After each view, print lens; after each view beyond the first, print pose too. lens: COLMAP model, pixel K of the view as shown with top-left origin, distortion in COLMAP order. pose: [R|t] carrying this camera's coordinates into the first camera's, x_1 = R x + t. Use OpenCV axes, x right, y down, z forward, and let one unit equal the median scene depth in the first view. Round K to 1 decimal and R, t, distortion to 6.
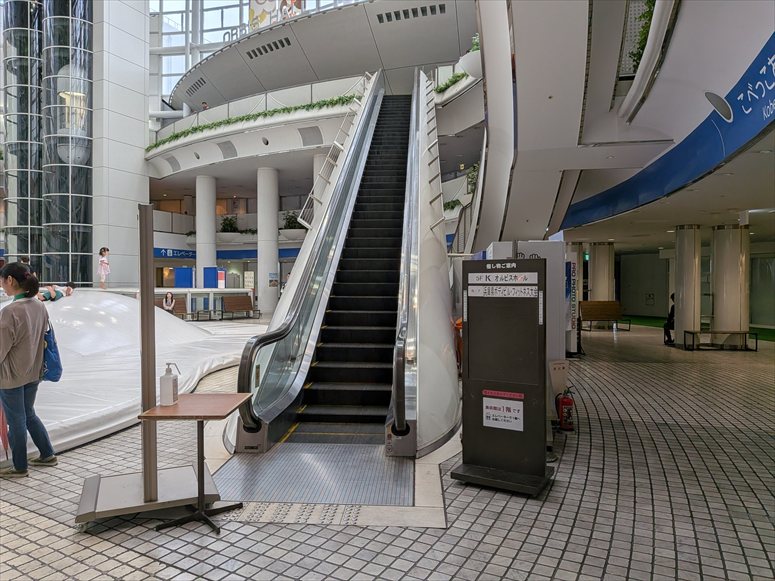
lens RADIAL K [[562.5, 0, 377.8], [0, 562.5, 290.3], [0, 0, 1]] dist [0.067461, -0.103094]
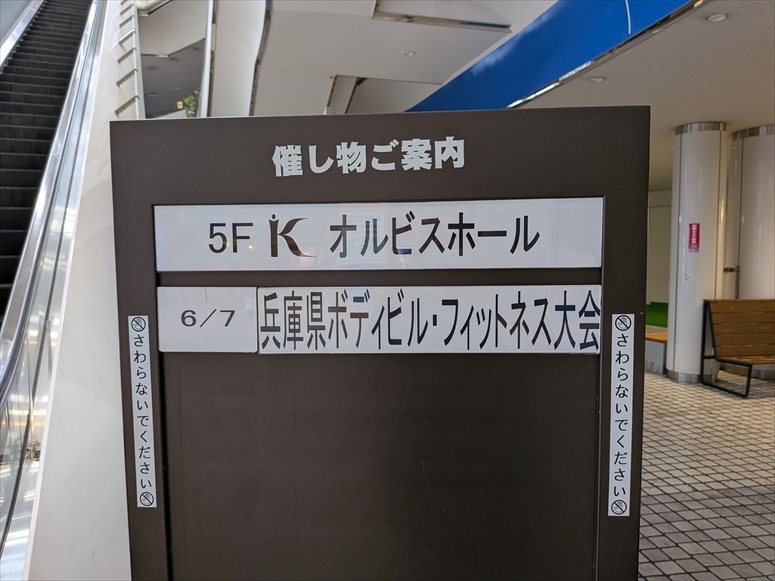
lens RADIAL K [[556.9, 0, 367.4], [0, 556.9, 291.7], [0, 0, 1]] dist [-0.005894, -0.005458]
pose [[0.897089, -0.047450, 0.439294, 0.025770], [0.020015, 0.997560, 0.066878, -0.002843], [-0.441395, -0.051203, 0.895851, 0.148643]]
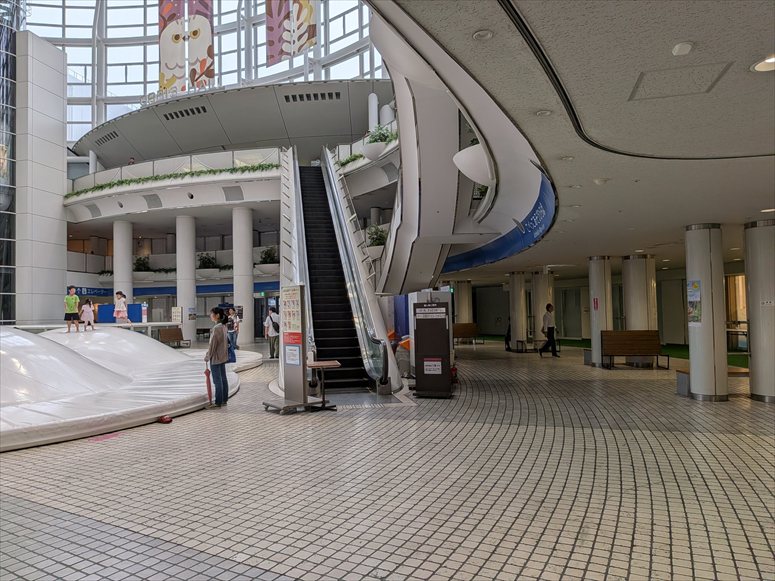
lens RADIAL K [[562.5, 0, 377.8], [0, 562.5, 290.3], [0, 0, 1]] dist [0.067461, -0.103094]
pose [[0.973215, -0.015092, 0.229402, -0.093922], [0.027114, 0.998414, -0.049346, 0.000787], [-0.228293, 0.054245, 0.972080, -0.219493]]
